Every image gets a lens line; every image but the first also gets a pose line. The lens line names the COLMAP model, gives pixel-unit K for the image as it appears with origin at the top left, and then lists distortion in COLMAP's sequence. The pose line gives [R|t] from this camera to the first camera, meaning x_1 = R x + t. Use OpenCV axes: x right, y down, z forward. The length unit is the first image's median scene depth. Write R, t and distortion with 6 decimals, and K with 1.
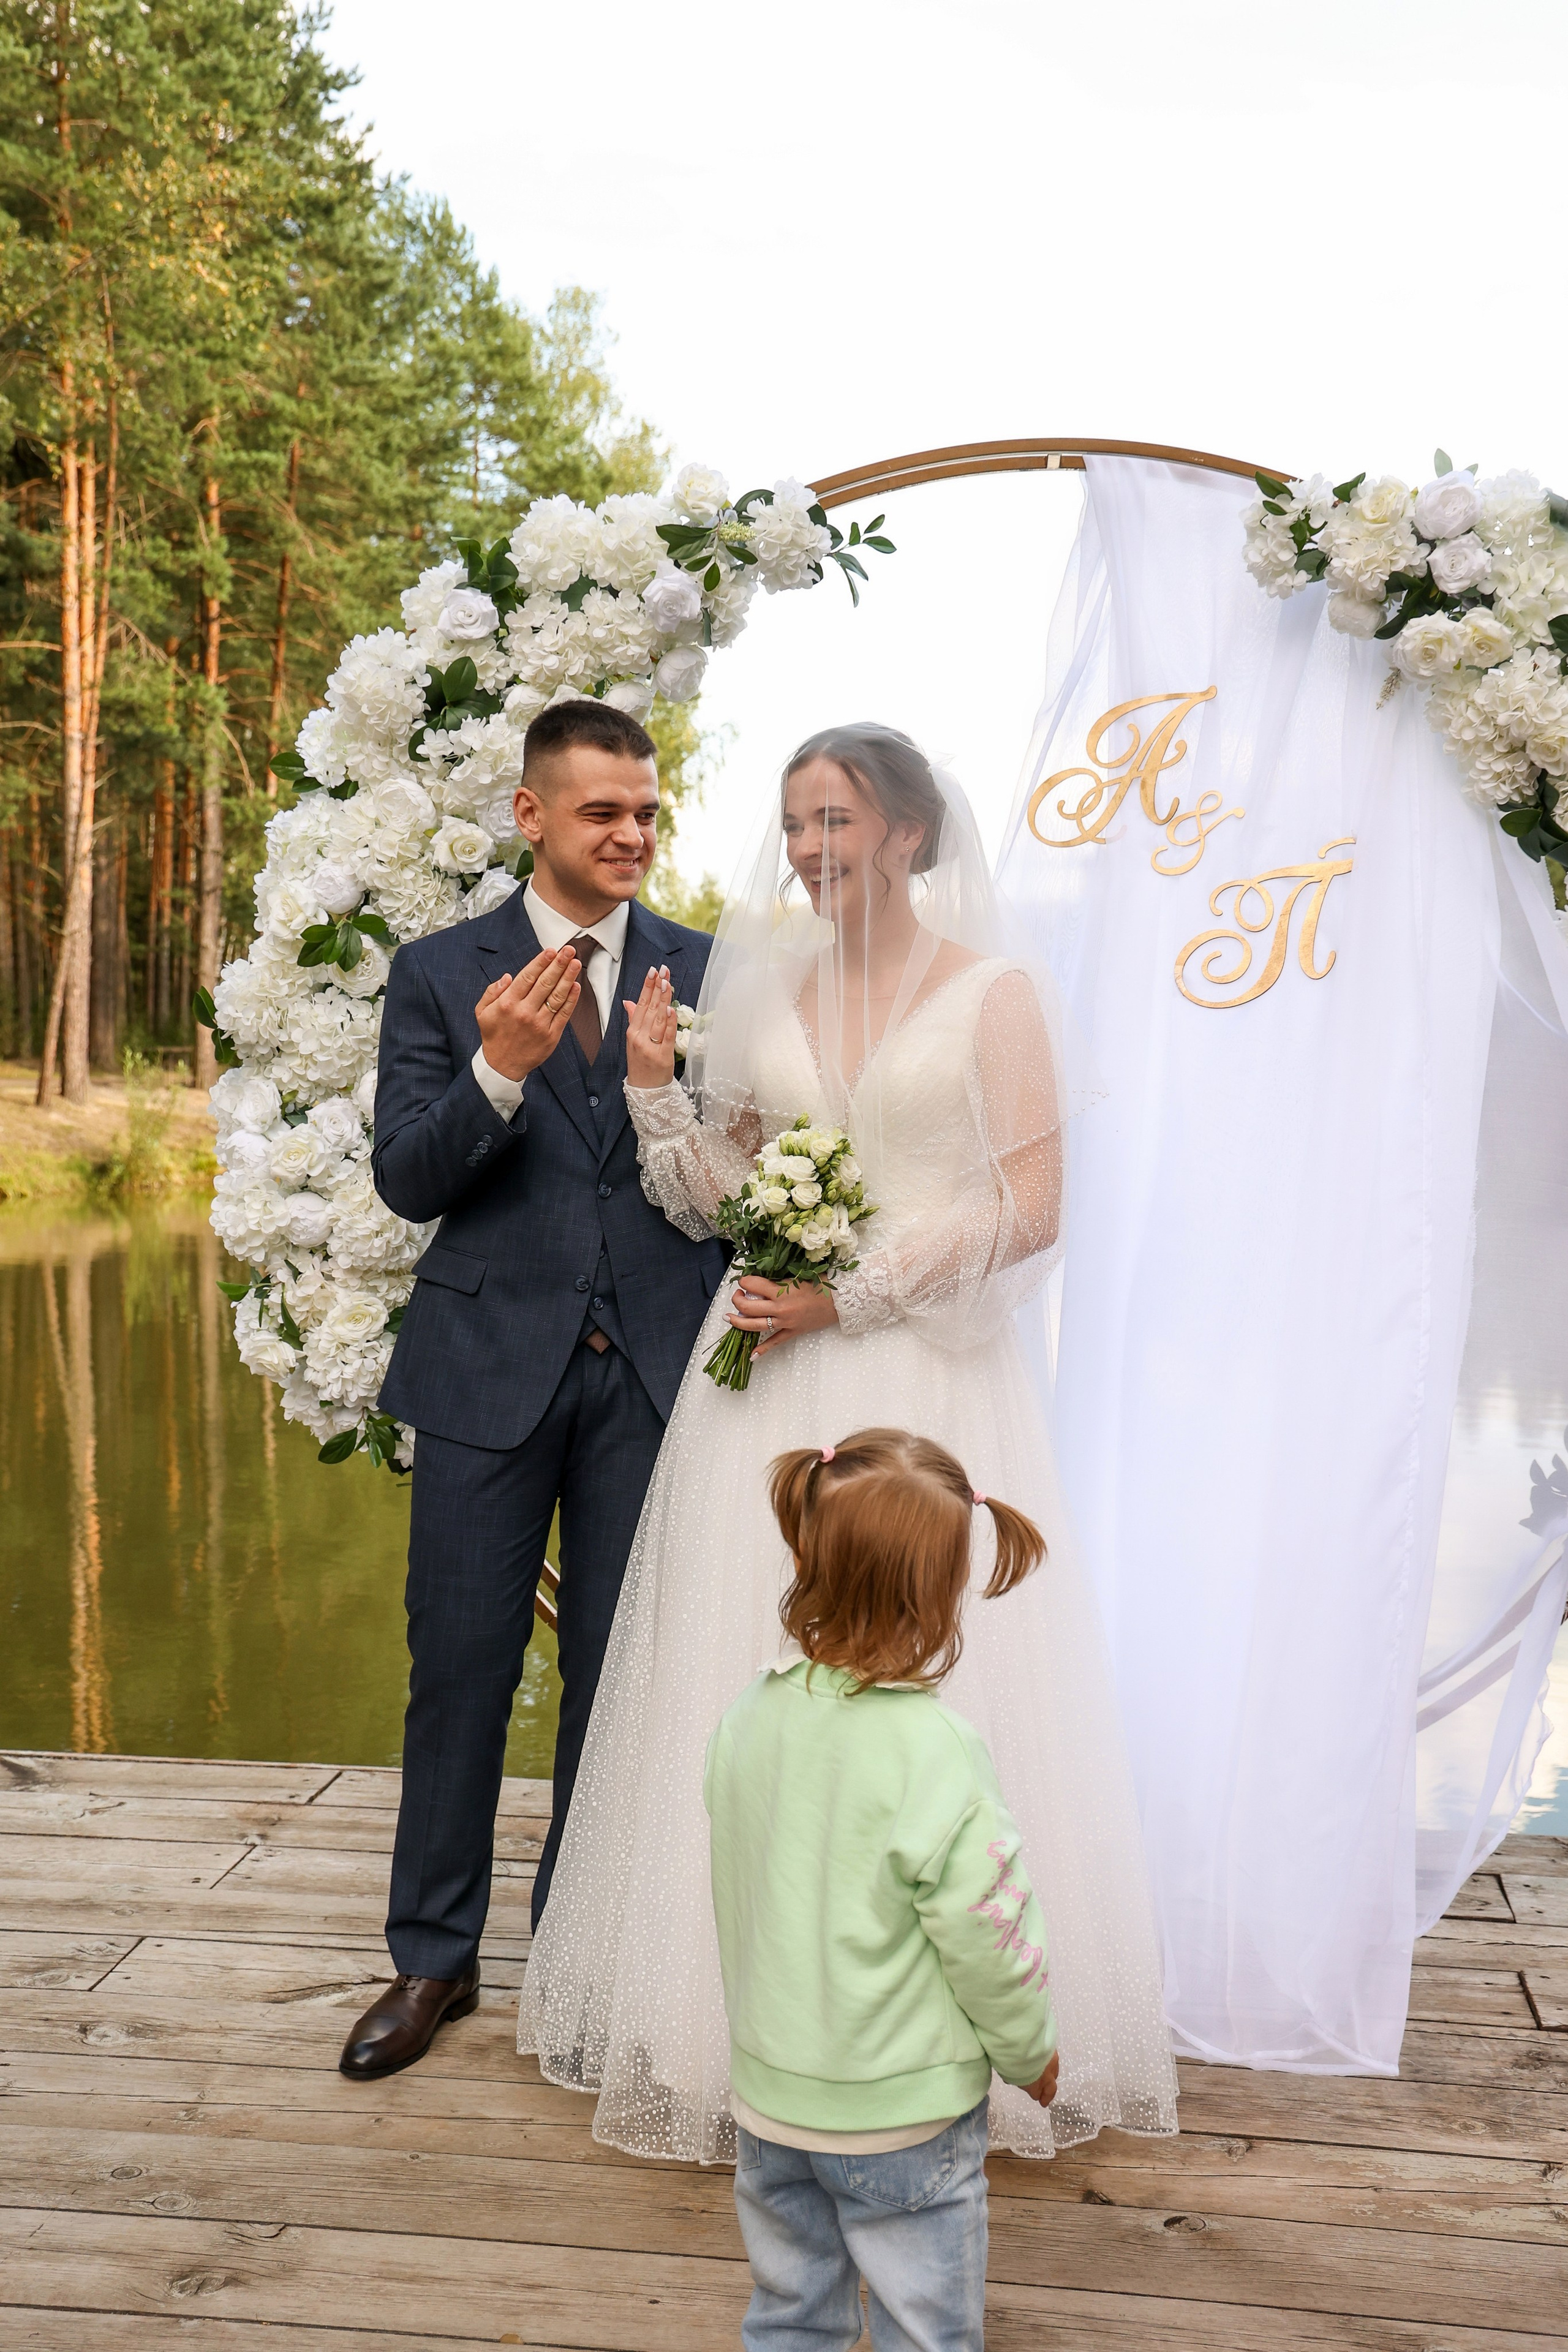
lens RADIAL K [[2377.8, 0, 823.4], [0, 2377.8, 1174.7], [0, 0, 1]] dist [0.061256, 0.000000]
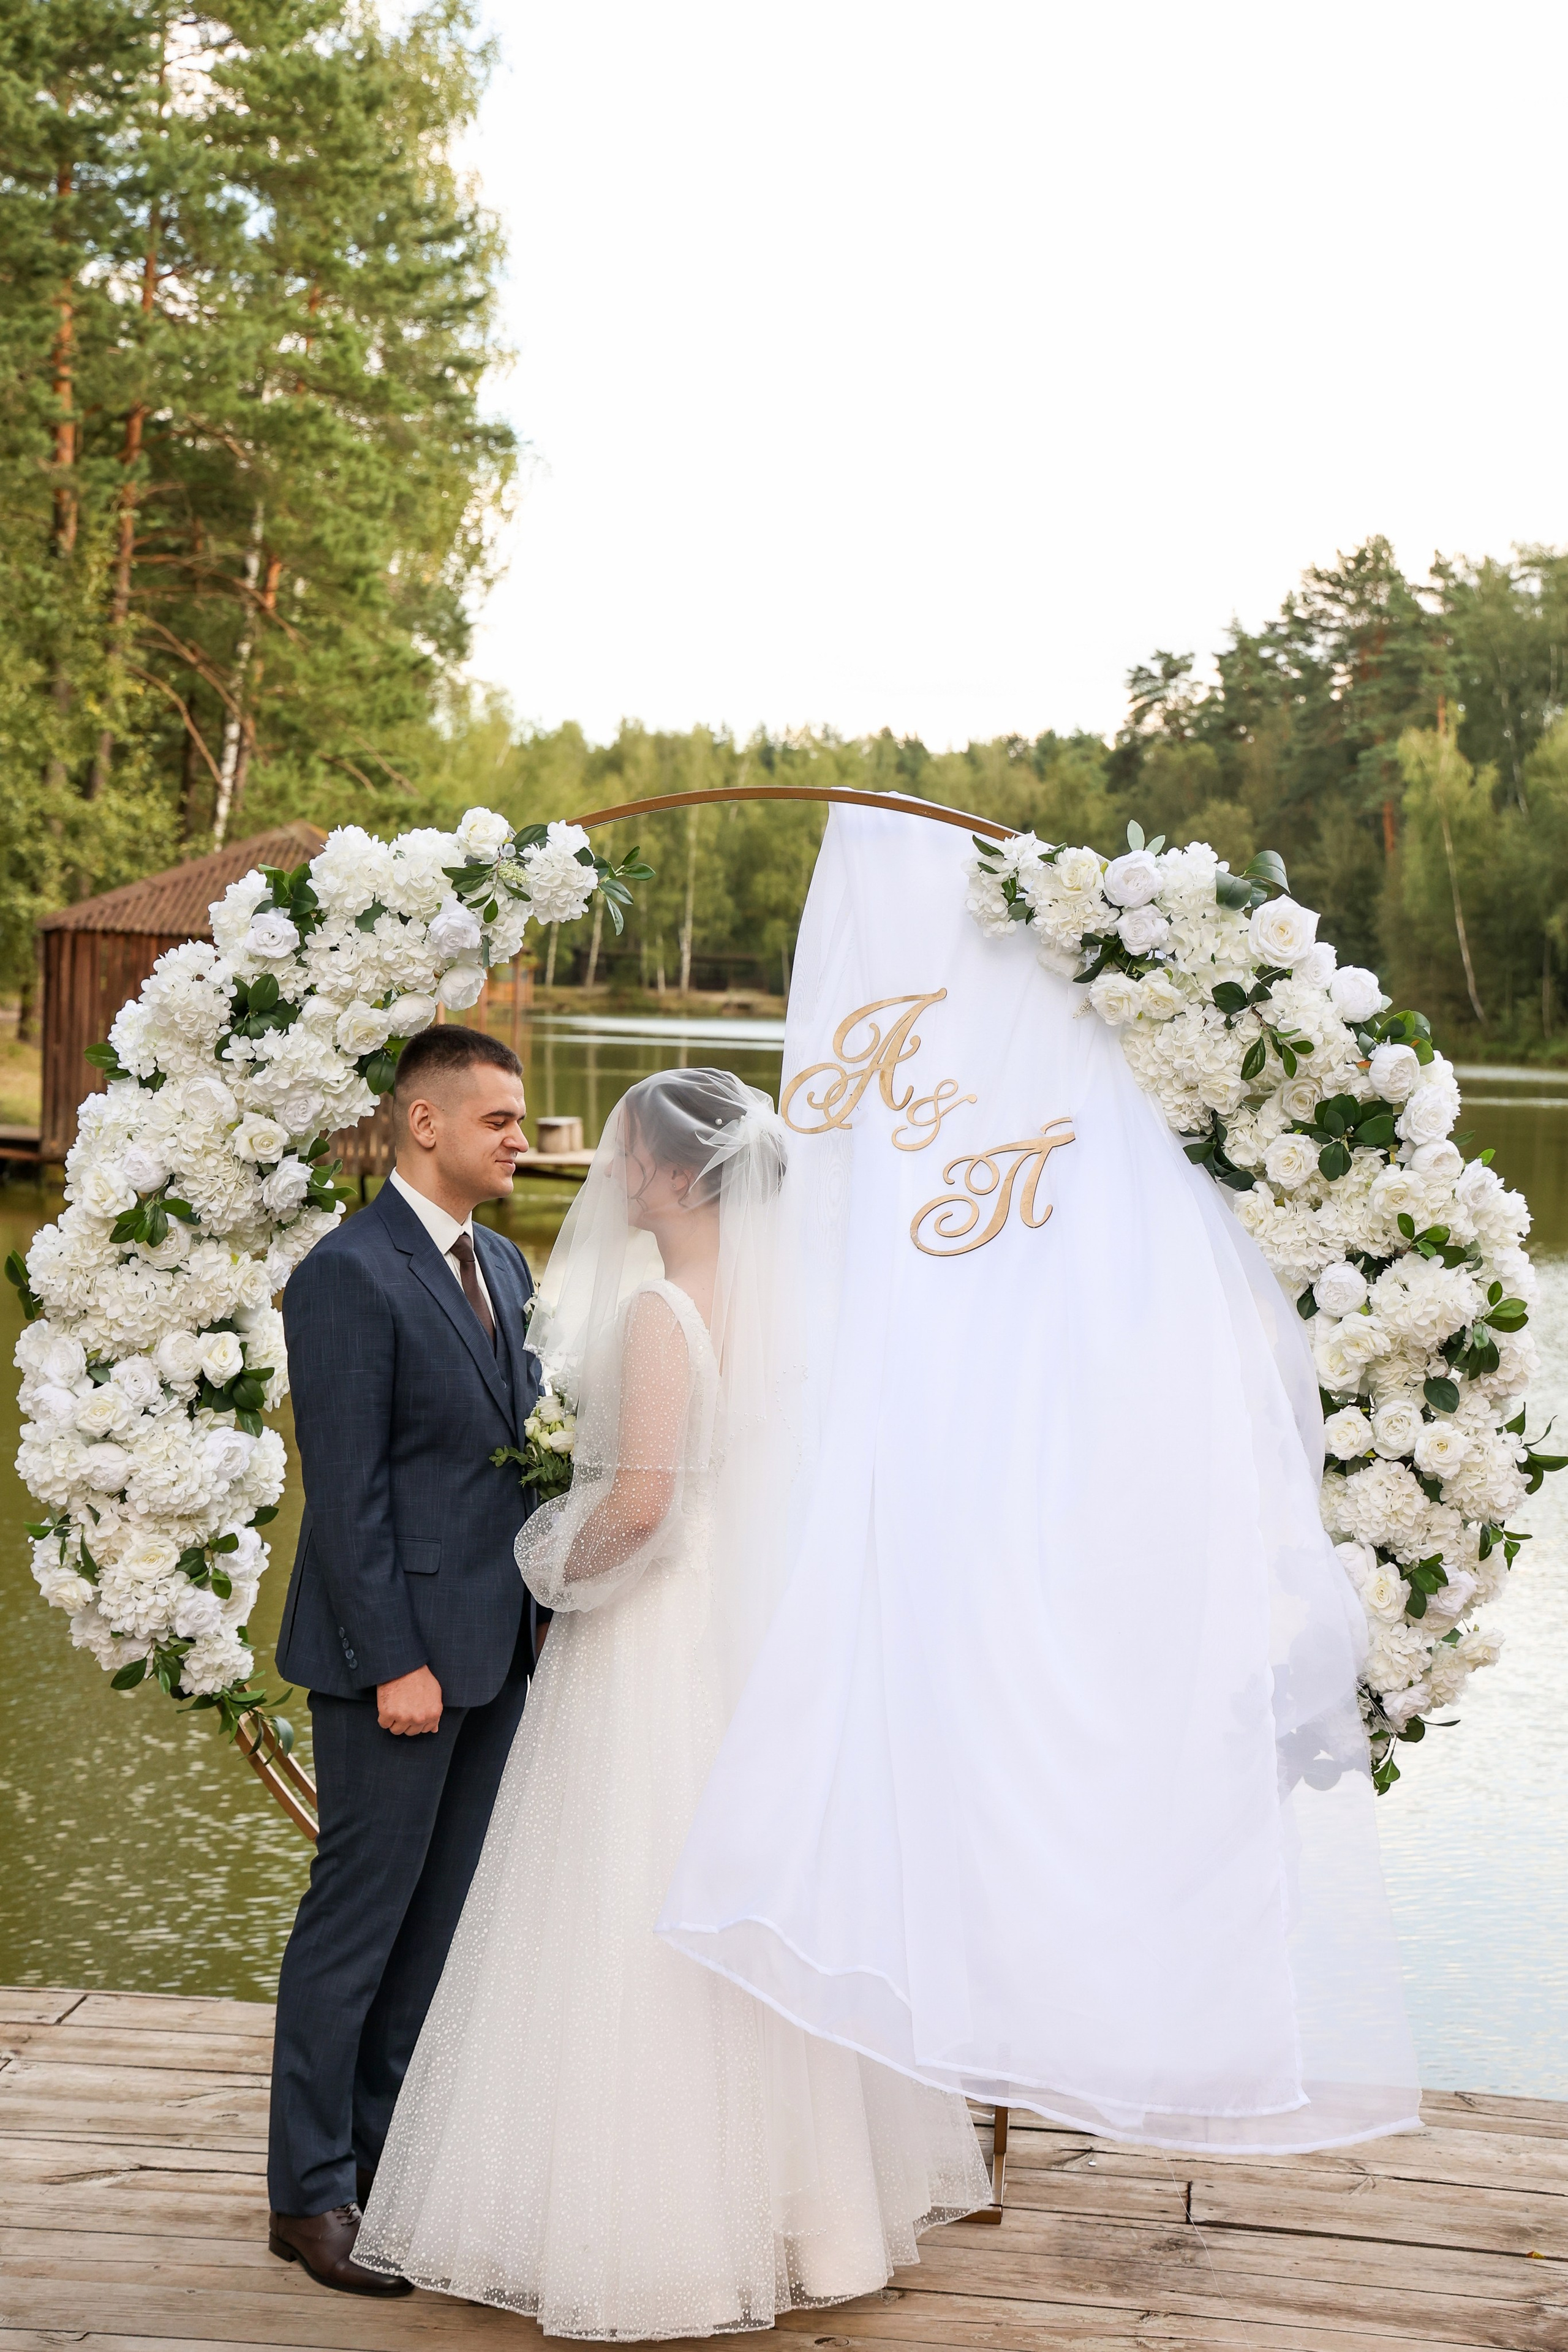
lens RADIAL K [[3927.6, 0, 761.5], [0, 3927.6, 1178.6], [0, 0, 1]] dist [0.248150, 0.000000]
pose [[0.999497, 0.027815, 0.015215, 0.055606], [-0.027854, 0.999609, 0.002343, -0.129721], [-0.015144, -0.002766, 0.999882, -0.851708]]
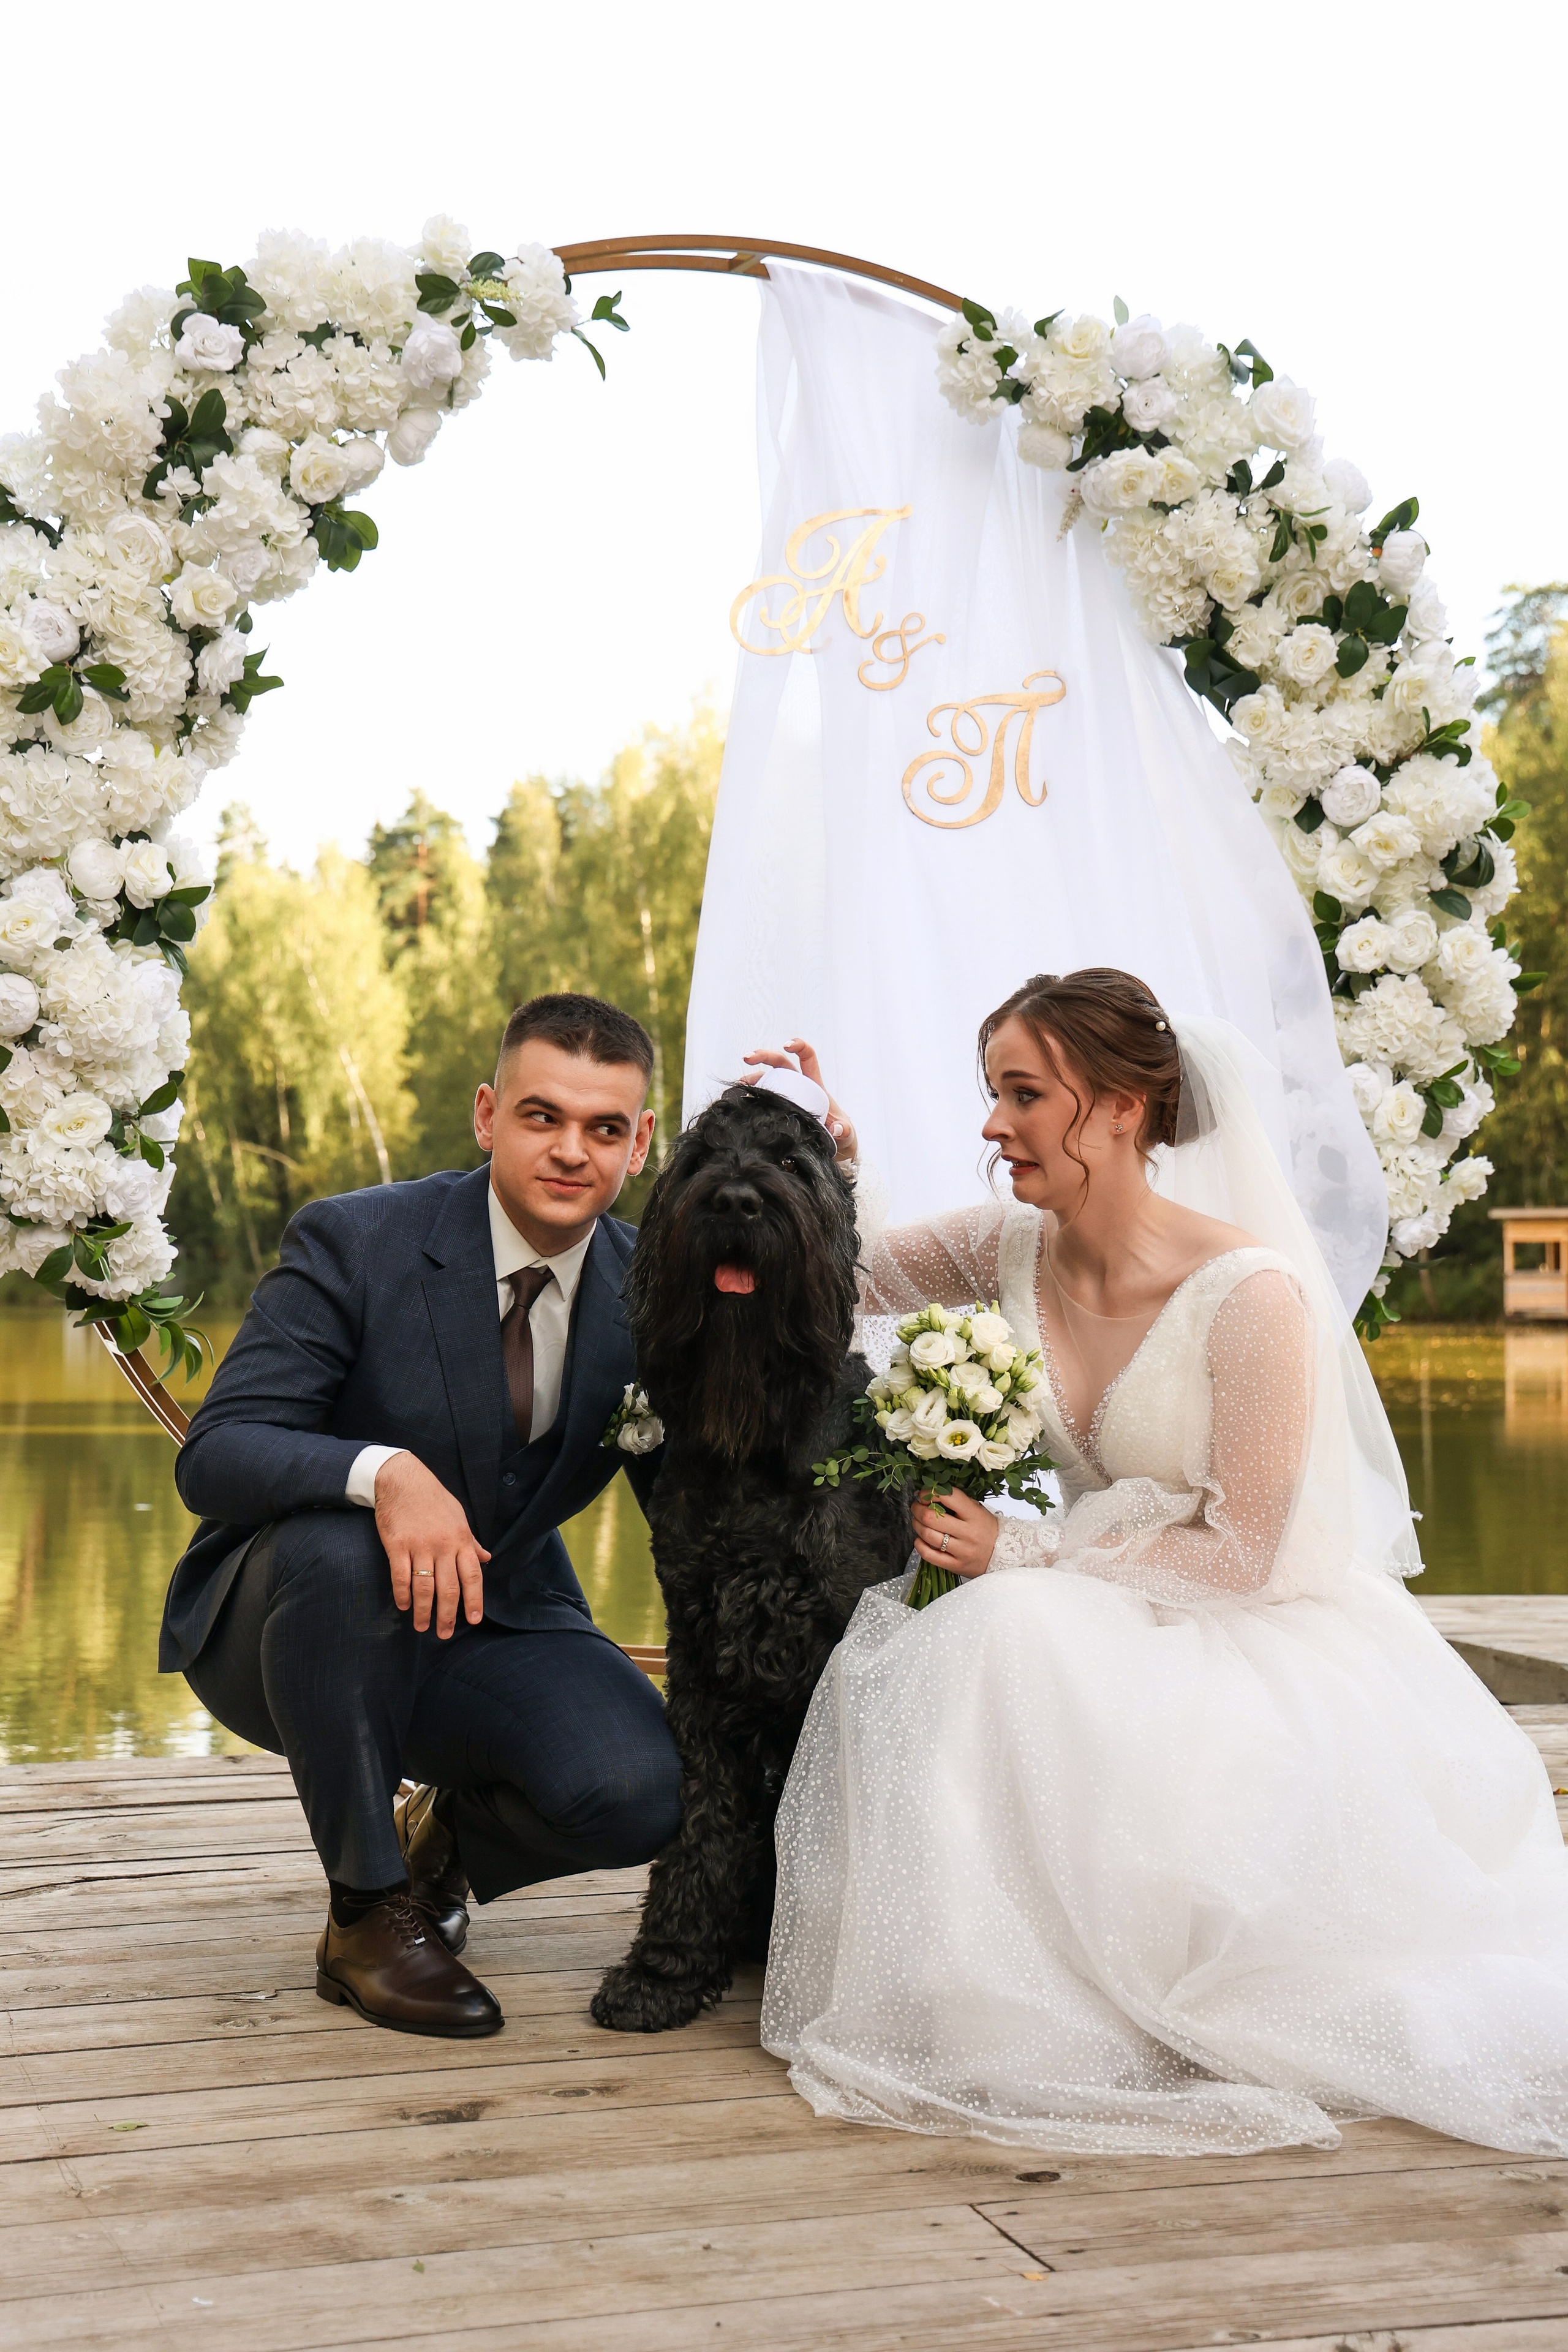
lens RADIAL K [[3443.7, 0, 778.9], [0, 3443.7, 1165.6], [0, 0, 1]] dist [0.213151, 0.000000]
pose [[0.899653, 0.008727, 0.436519, -0.532192], [0.025532, 0.997038, -0.072553, 0.181483], [-0.435859, 0.076418, 0.896765, -0.274602]]
